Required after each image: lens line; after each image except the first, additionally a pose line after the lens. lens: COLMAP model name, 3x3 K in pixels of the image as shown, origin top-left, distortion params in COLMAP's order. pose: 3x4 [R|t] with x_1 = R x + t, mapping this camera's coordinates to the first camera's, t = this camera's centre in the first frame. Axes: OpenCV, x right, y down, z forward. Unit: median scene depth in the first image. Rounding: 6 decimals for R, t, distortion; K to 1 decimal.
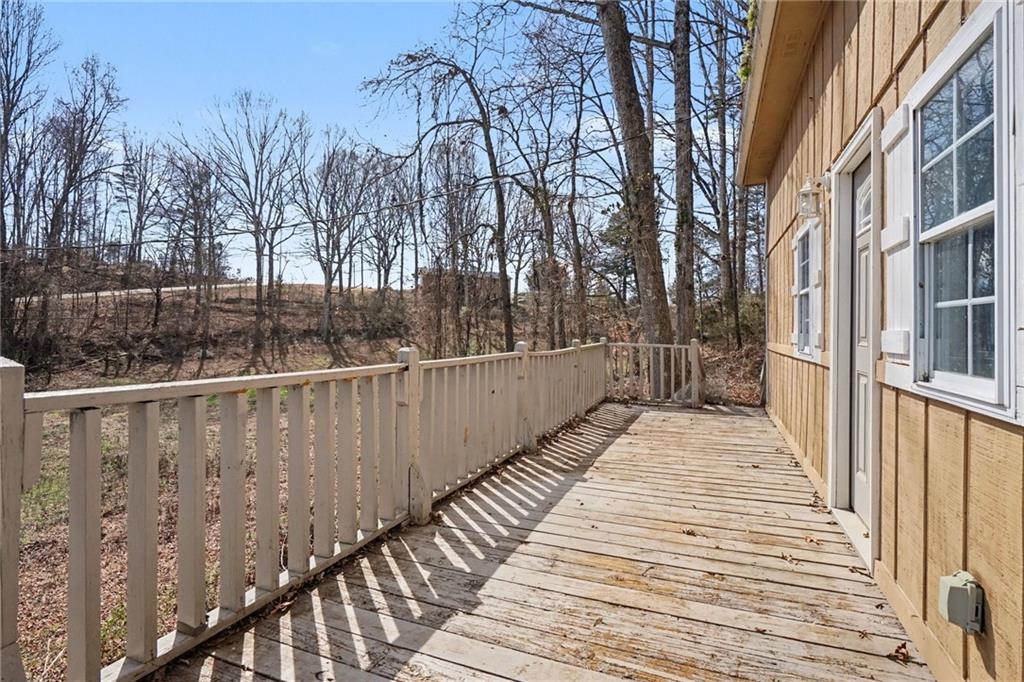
lens RADIAL K [[500.5, 0, 510.8], [0, 500.5, 334.8], [0, 0, 1]] dist [0.013557, -0.002012]
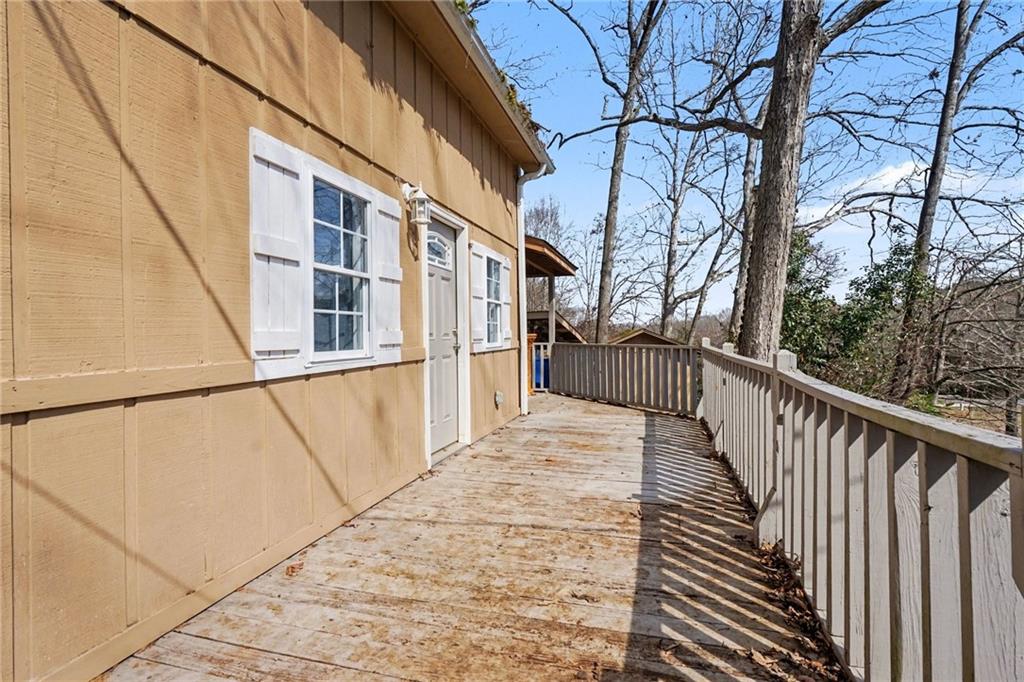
lens RADIAL K [[500.5, 0, 509.1], [0, 500.5, 337.7], [0, 0, 1]] dist [0.013557, -0.002012]
pose [[-0.995493, -0.001220, -0.094829, 0.232573], [-0.002144, 0.999951, 0.009644, -0.003166], [0.094812, 0.009804, -0.995447, 0.946621]]
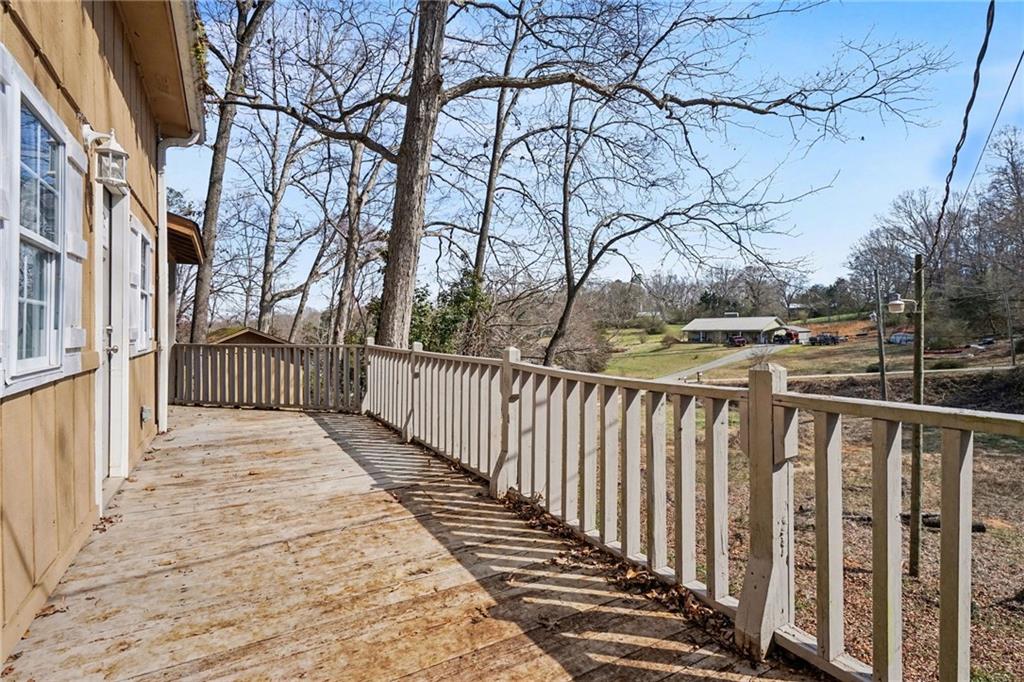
lens RADIAL K [[500.5, 0, 506.5], [0, 500.5, 337.0], [0, 0, 1]] dist [0.013557, -0.002012]
pose [[-0.624118, -0.000734, -0.781330, 0.376133], [-0.008539, 0.999946, 0.005882, -0.003556], [0.781284, 0.010343, -0.624091, 0.907055]]
